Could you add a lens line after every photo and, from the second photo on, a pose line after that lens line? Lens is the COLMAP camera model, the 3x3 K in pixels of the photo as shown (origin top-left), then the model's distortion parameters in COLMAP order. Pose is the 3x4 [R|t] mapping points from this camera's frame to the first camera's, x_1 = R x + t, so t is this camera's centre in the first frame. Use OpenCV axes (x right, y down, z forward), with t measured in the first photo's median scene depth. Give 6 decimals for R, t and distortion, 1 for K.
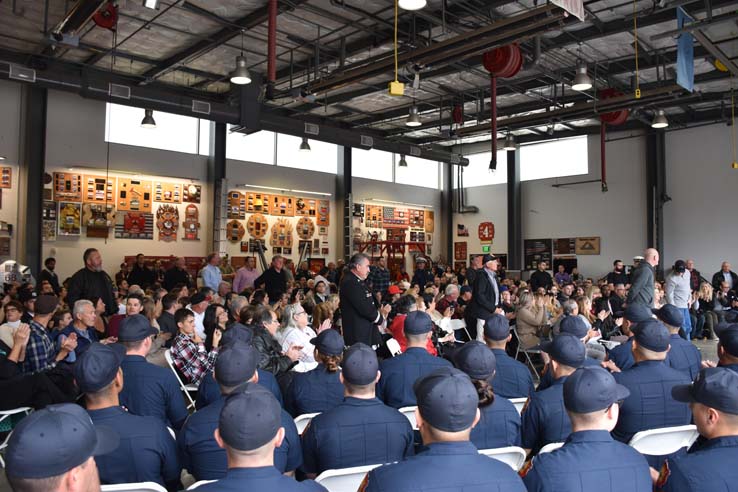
lens RADIAL K [[585.1, 0, 369.0], [0, 585.1, 246.0], [0, 0, 1]] dist [-0.064360, -0.001095]
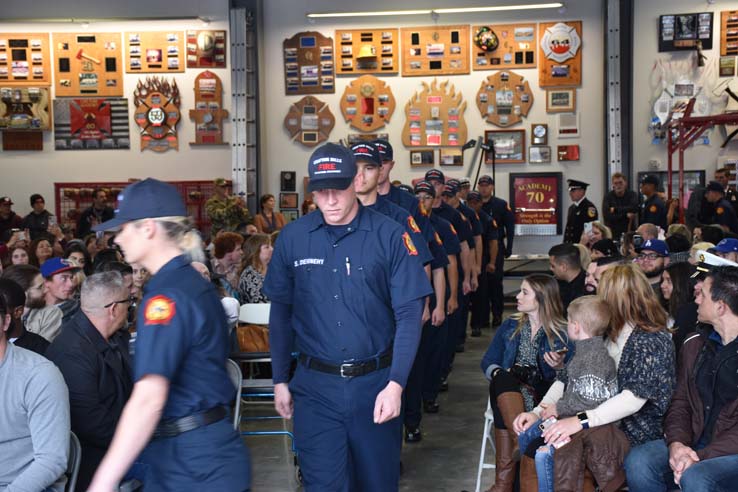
lens RADIAL K [[1163.5, 0, 369.0], [0, 1163.5, 246.0], [0, 0, 1]] dist [0.224279, 0.459430]
pose [[0.641154, 0.017332, -0.767217, 0.498168], [0.047579, 0.996924, 0.062282, 0.017181], [0.765936, -0.076435, 0.638357, 0.437365]]
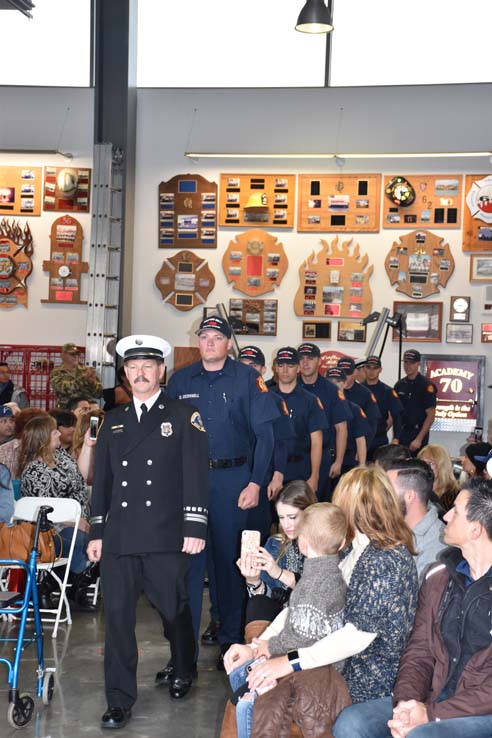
lens RADIAL K [[1405.4, 0, 246.0], [0, 1405.4, 369.0], [0, 0, 1]] dist [0.426730, 0.143506]
pose [[0.596065, 0.012989, -0.802831, 0.528856], [0.000019, 0.999869, 0.016190, 0.017355], [0.802936, -0.009665, 0.595987, 0.475126]]
